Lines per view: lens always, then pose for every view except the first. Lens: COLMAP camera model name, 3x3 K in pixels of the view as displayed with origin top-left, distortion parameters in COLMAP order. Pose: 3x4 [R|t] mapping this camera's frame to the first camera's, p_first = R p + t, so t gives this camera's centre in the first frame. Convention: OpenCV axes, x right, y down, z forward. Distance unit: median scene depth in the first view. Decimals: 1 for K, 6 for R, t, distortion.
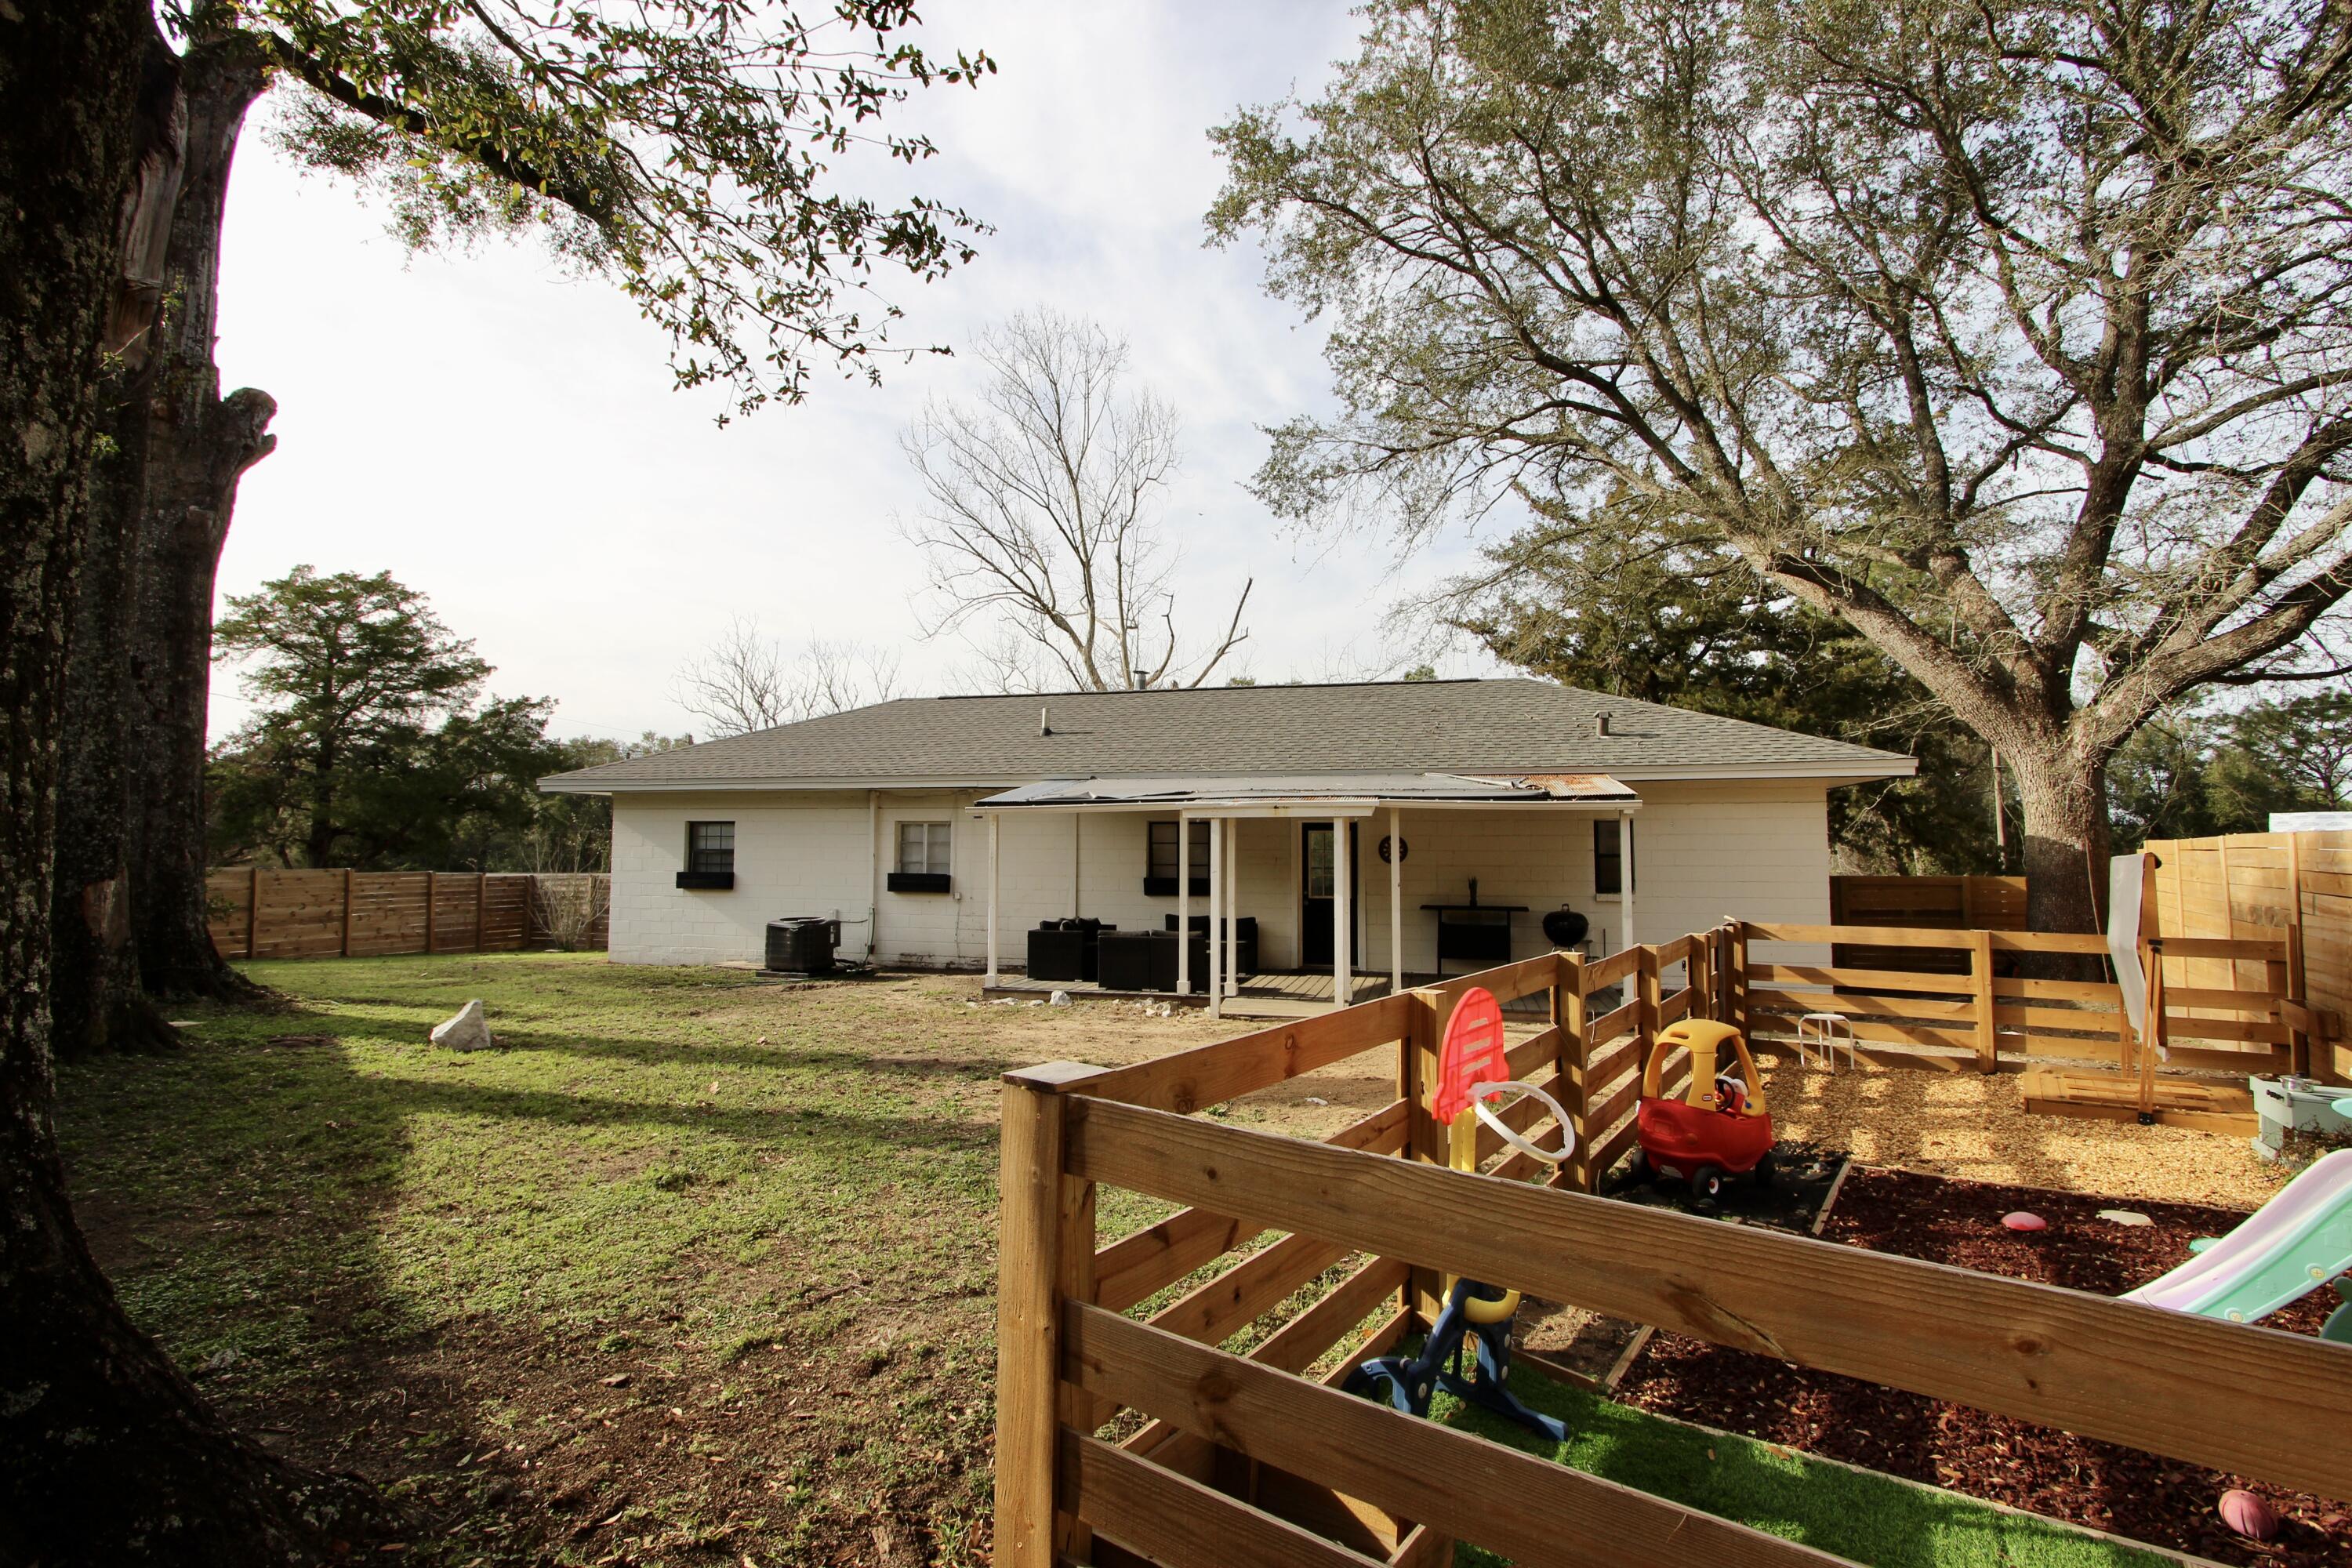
lens RADIAL K [[1083.1, 0, 1176.0], [0, 1083.1, 784.0], [0, 0, 1]] dist [-0.023182, 0.006588]
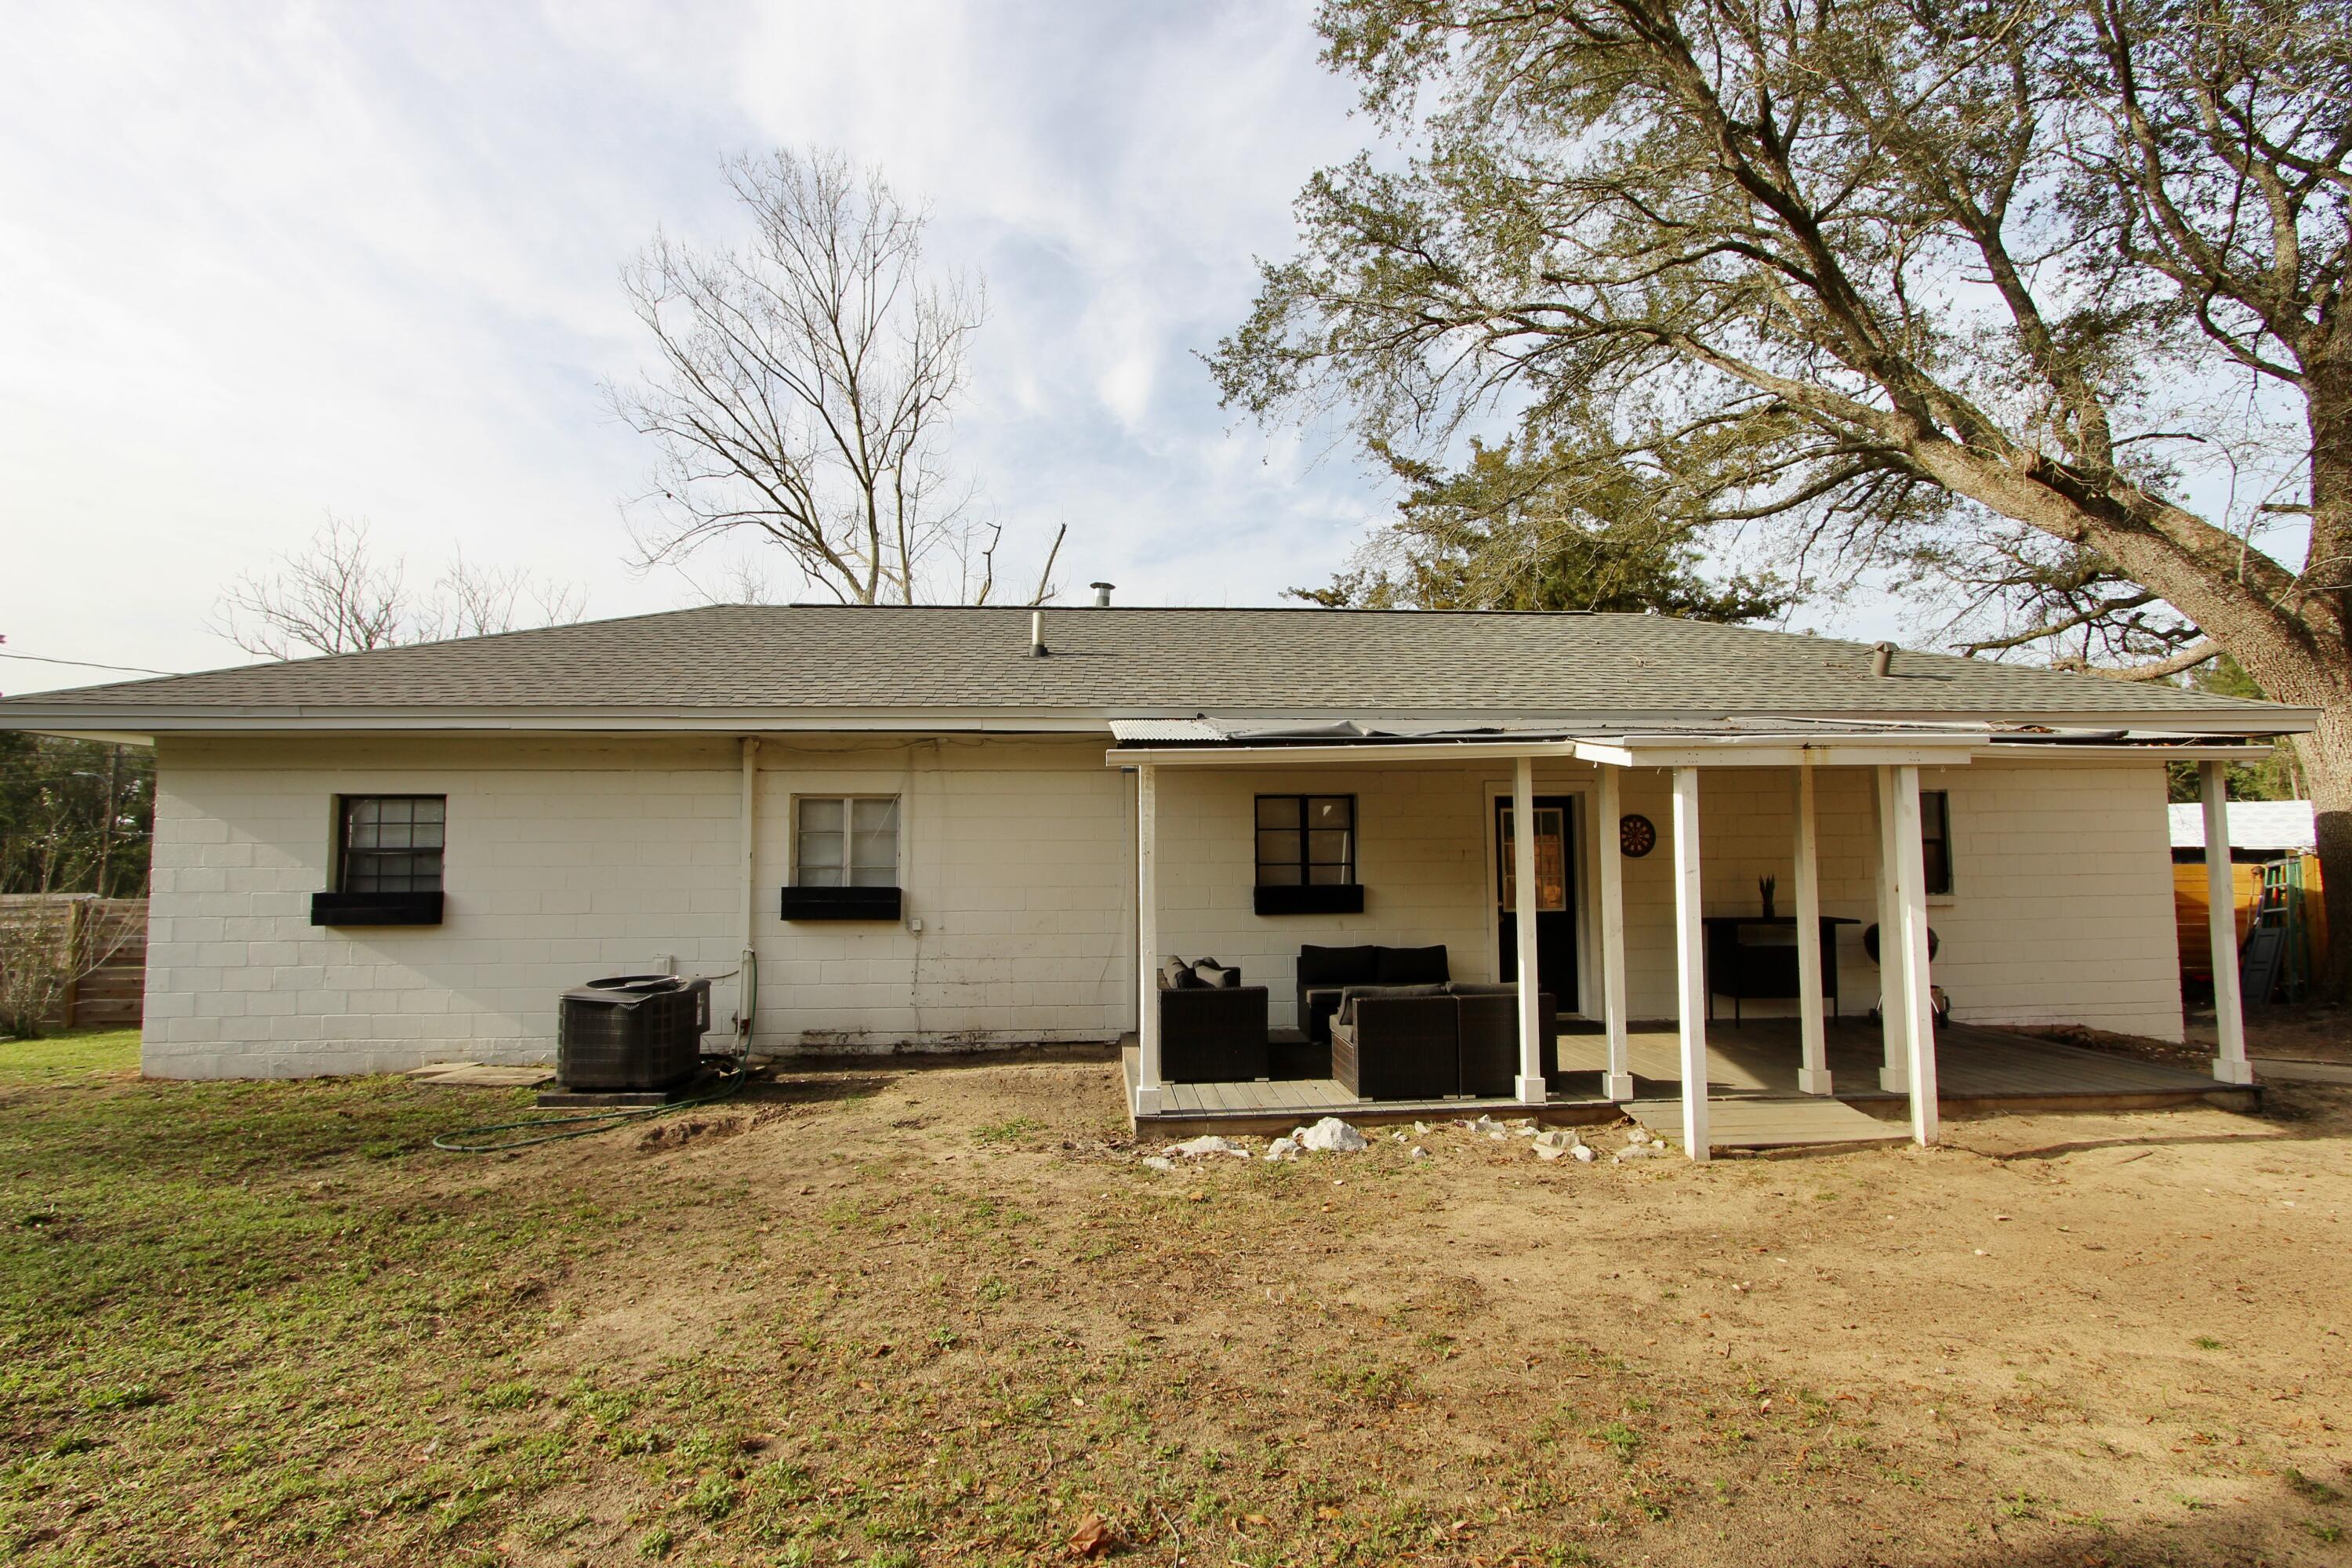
lens RADIAL K [[1083.1, 0, 1176.0], [0, 1083.1, 784.0], [0, 0, 1]] dist [-0.023182, 0.006588]
pose [[0.949174, 0.009639, 0.314603, -0.245411], [-0.008082, 0.999948, -0.006253, 0.031079], [-0.314647, 0.003392, 0.949203, 0.408315]]
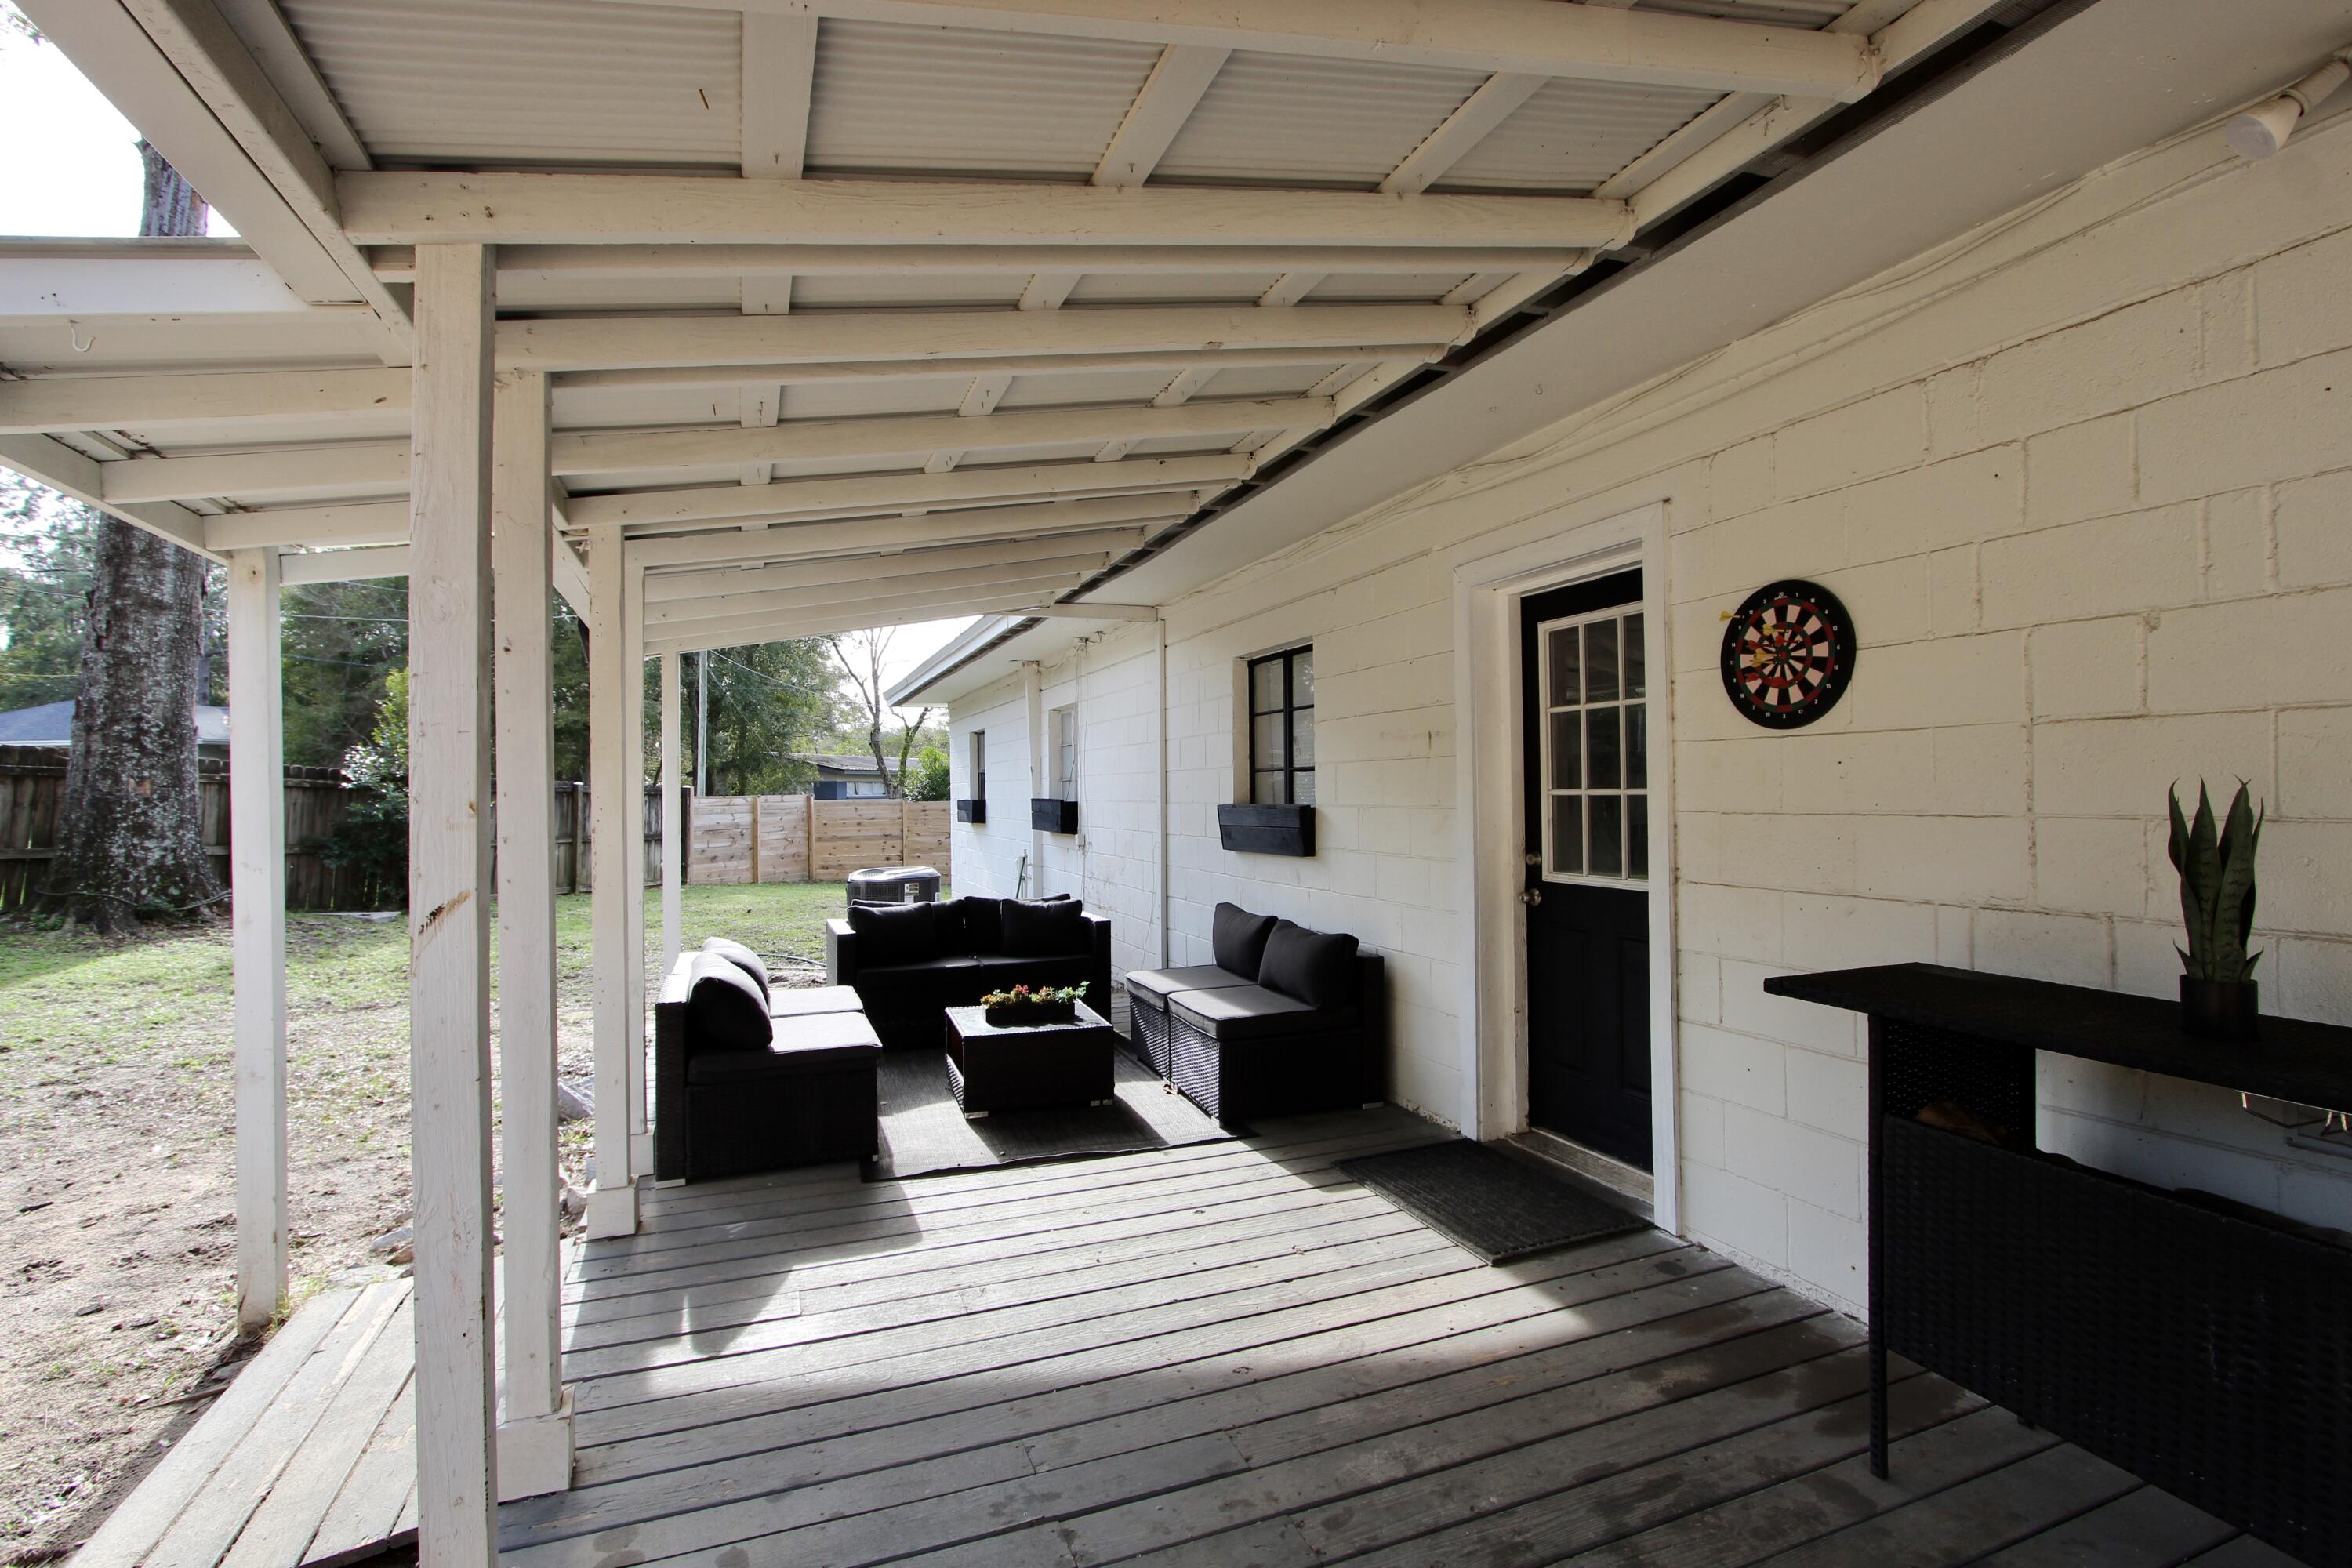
lens RADIAL K [[1083.1, 0, 1176.0], [0, 1083.1, 784.0], [0, 0, 1]] dist [-0.023182, 0.006588]
pose [[0.581869, -0.016179, -0.813122, 0.255764], [0.062860, 0.997706, 0.025131, 0.063503], [0.810850, -0.065735, 0.581551, 0.707937]]
